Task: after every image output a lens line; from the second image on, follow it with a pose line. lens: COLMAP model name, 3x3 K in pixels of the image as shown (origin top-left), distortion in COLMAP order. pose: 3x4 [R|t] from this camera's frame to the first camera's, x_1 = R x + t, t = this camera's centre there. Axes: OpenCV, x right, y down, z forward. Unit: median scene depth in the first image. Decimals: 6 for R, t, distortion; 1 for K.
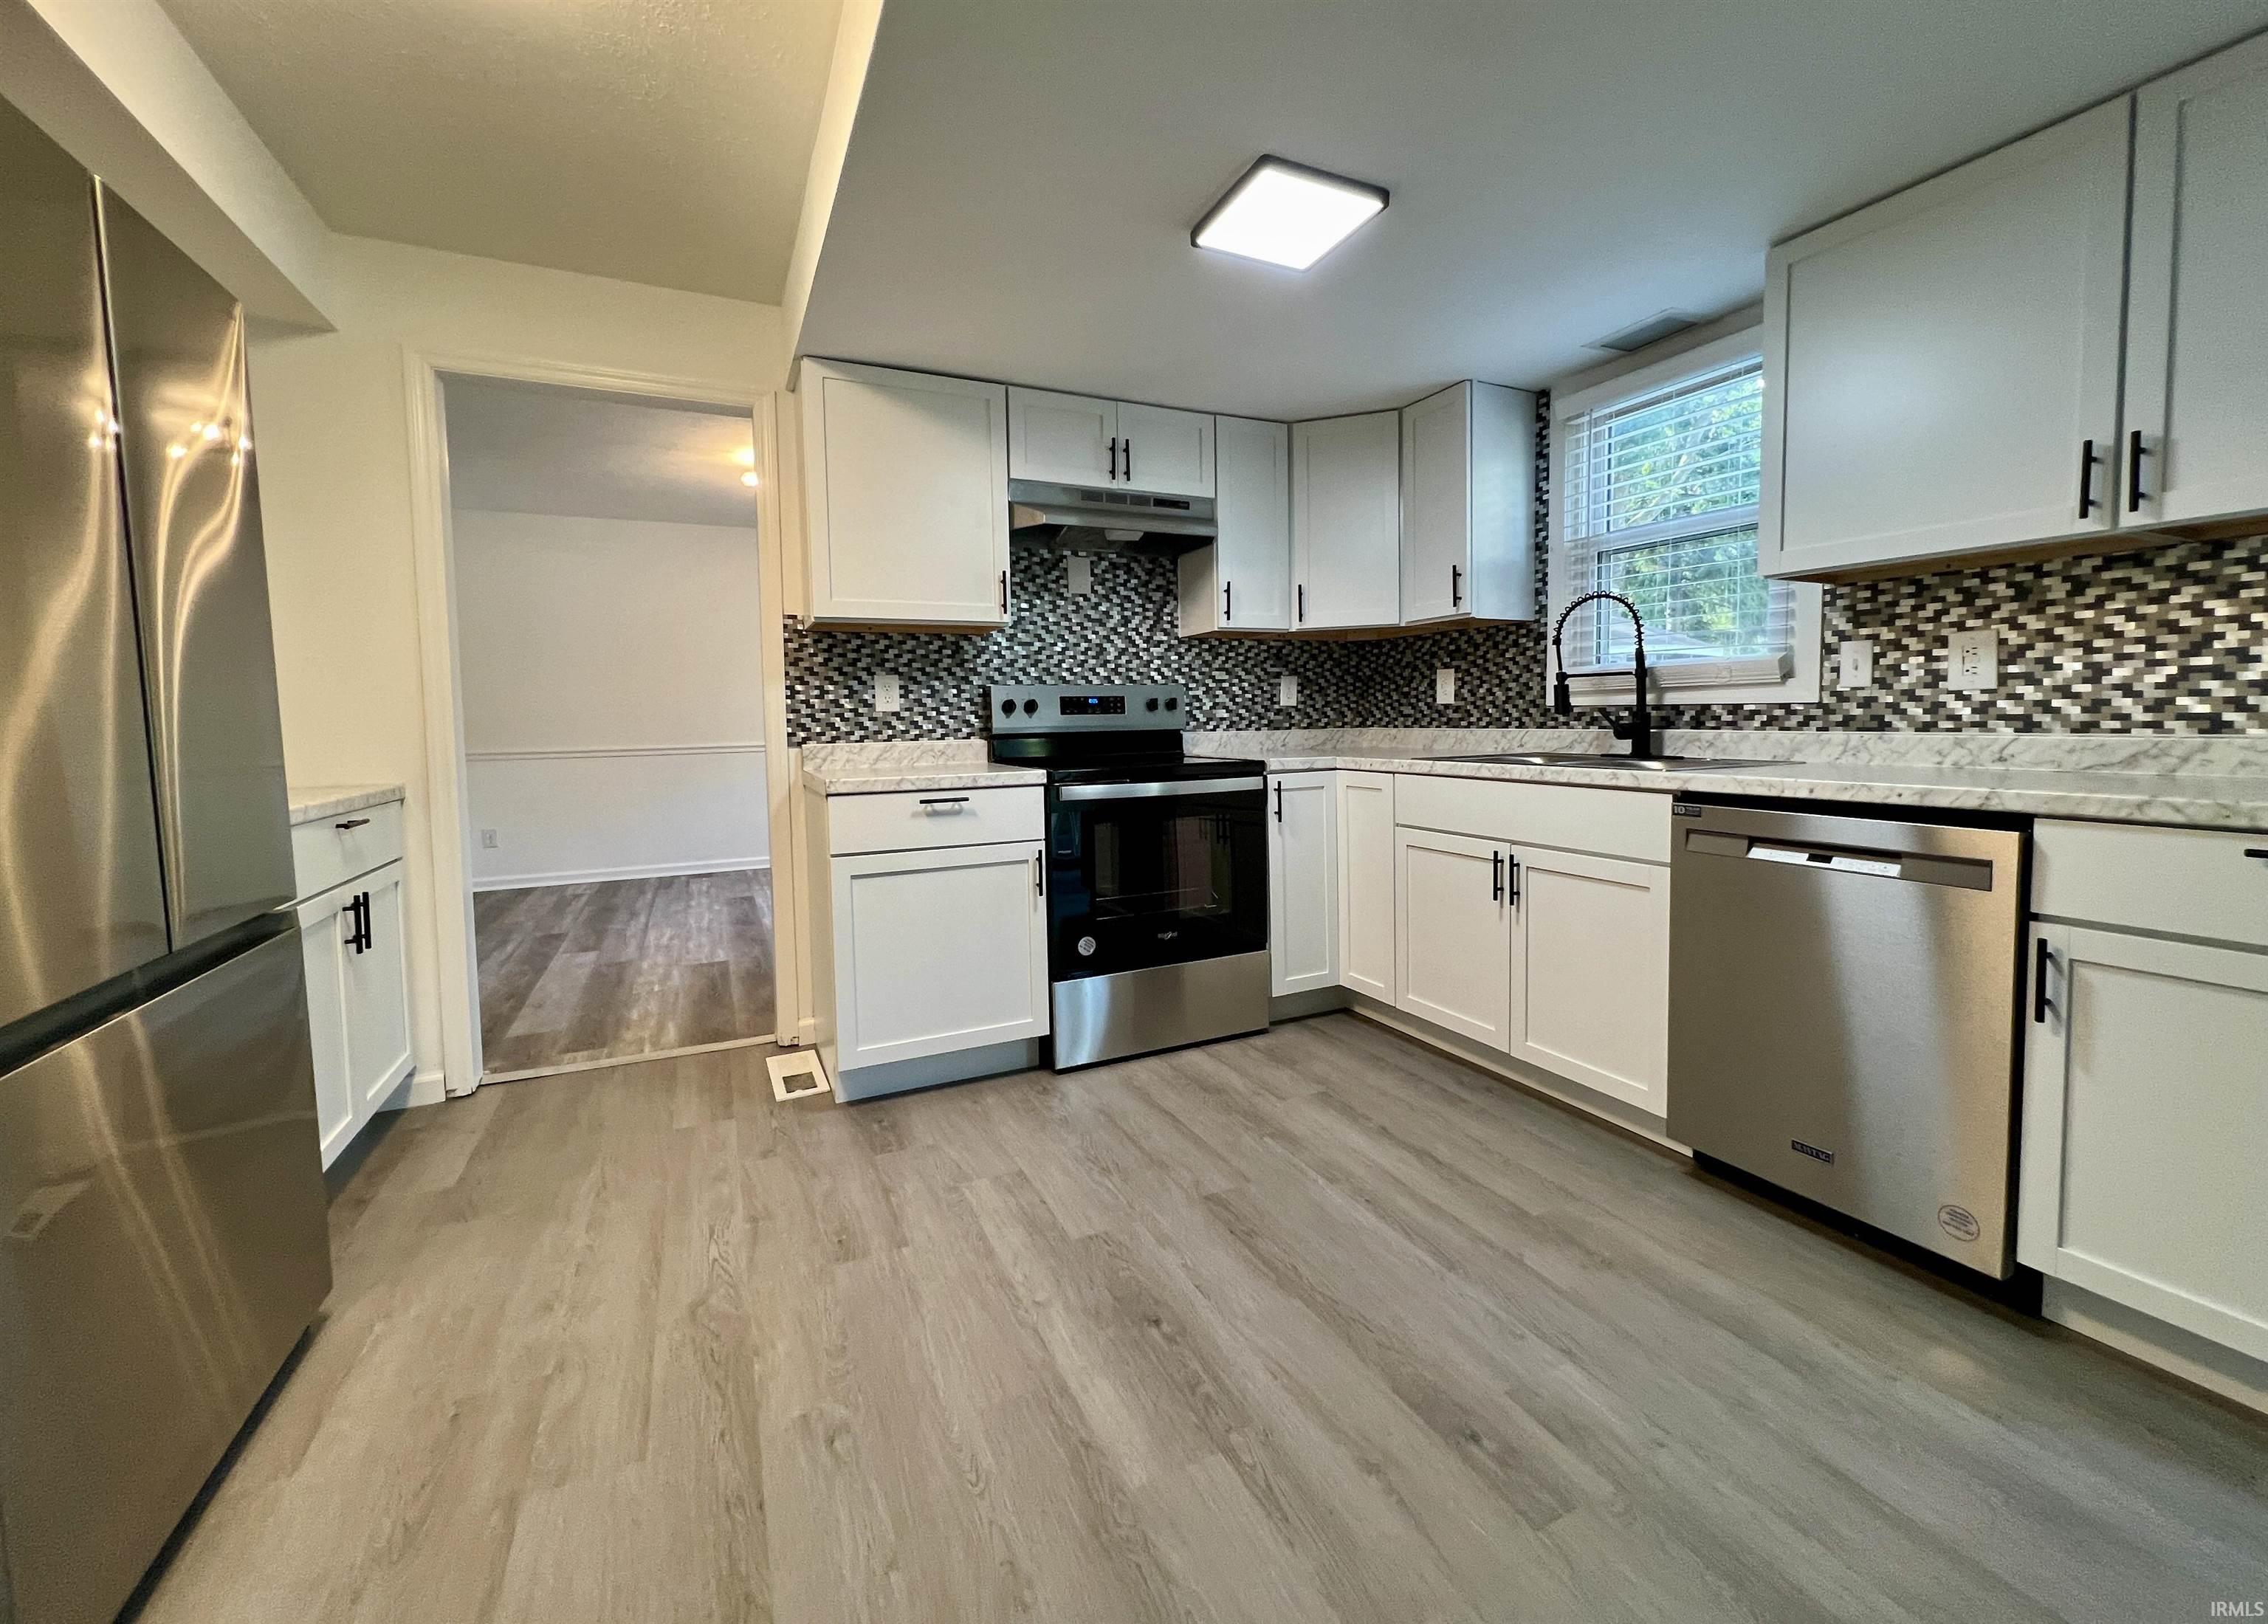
lens RADIAL K [[928.8, 0, 1147.1], [0, 928.8, 810.5], [0, 0, 1]] dist [-0.000056, 0.000052]
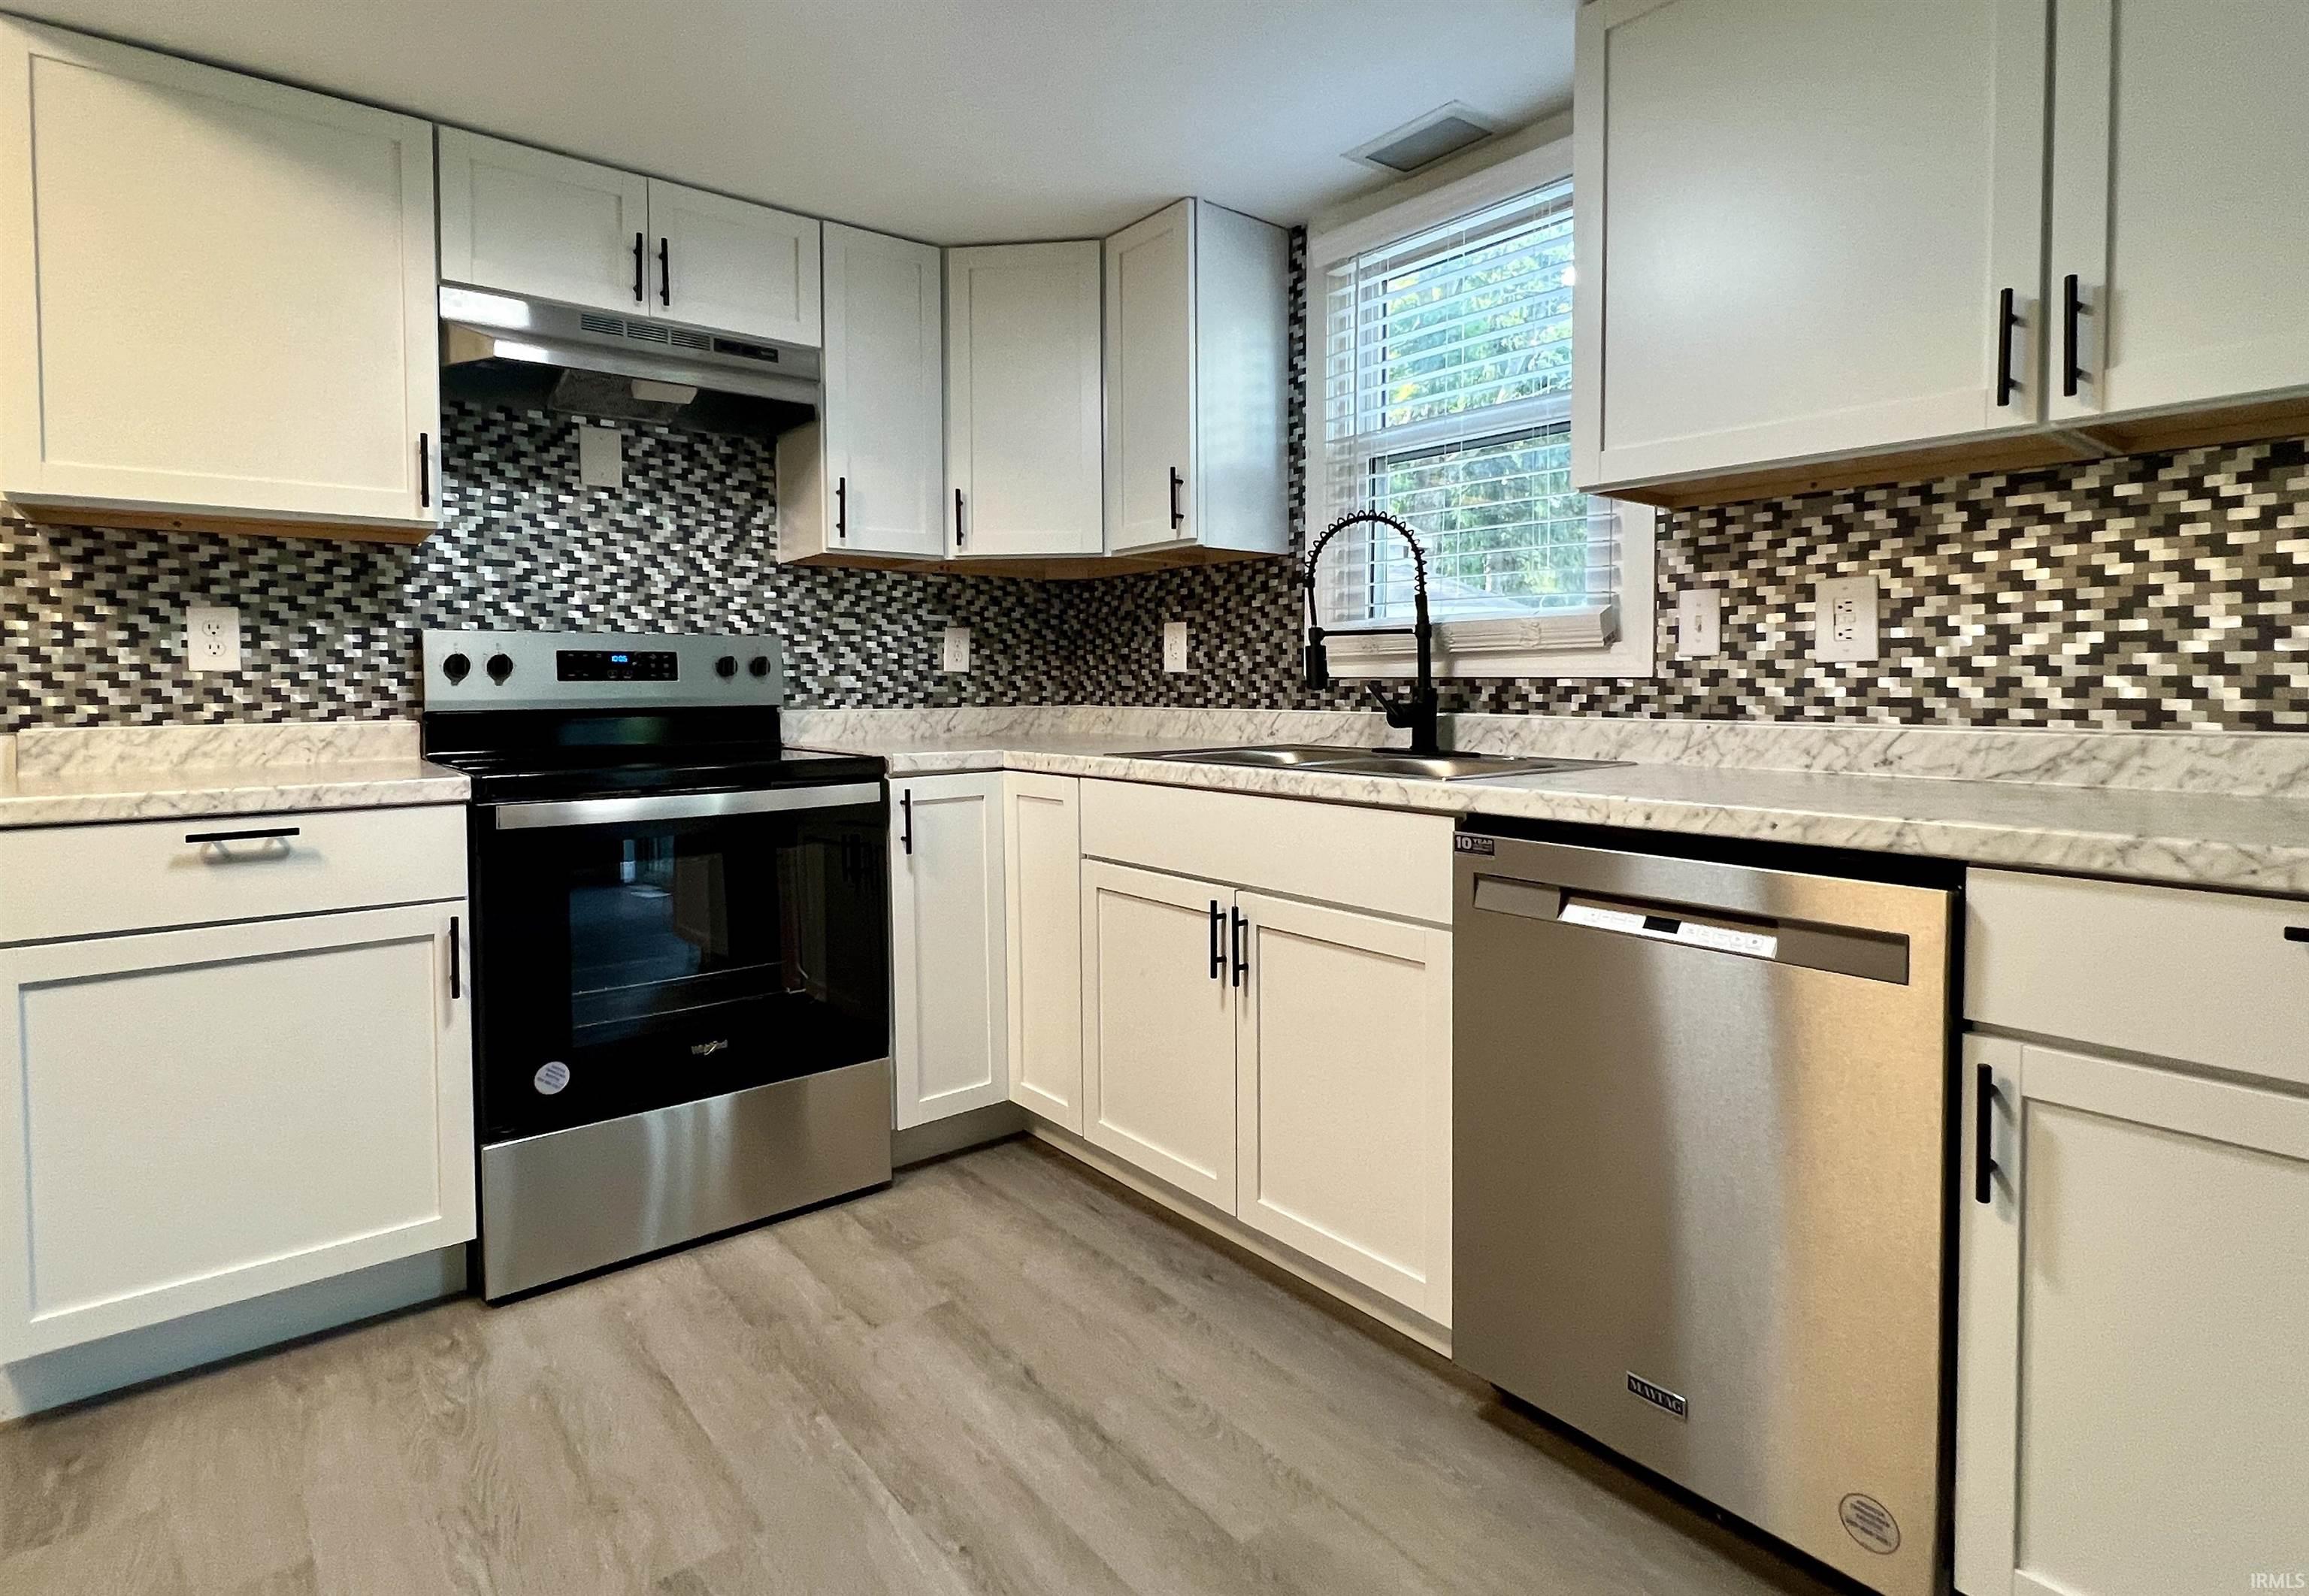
lens RADIAL K [[1169.9, 0, 1148.6], [0, 1169.9, 797.5], [0, 0, 1]] dist [-0.000680, -0.000594]
pose [[0.974615, -0.009208, 0.223698, 0.143484], [0.010584, 0.999932, -0.004950, -0.023393], [-0.223637, 0.007192, 0.974646, 0.209030]]
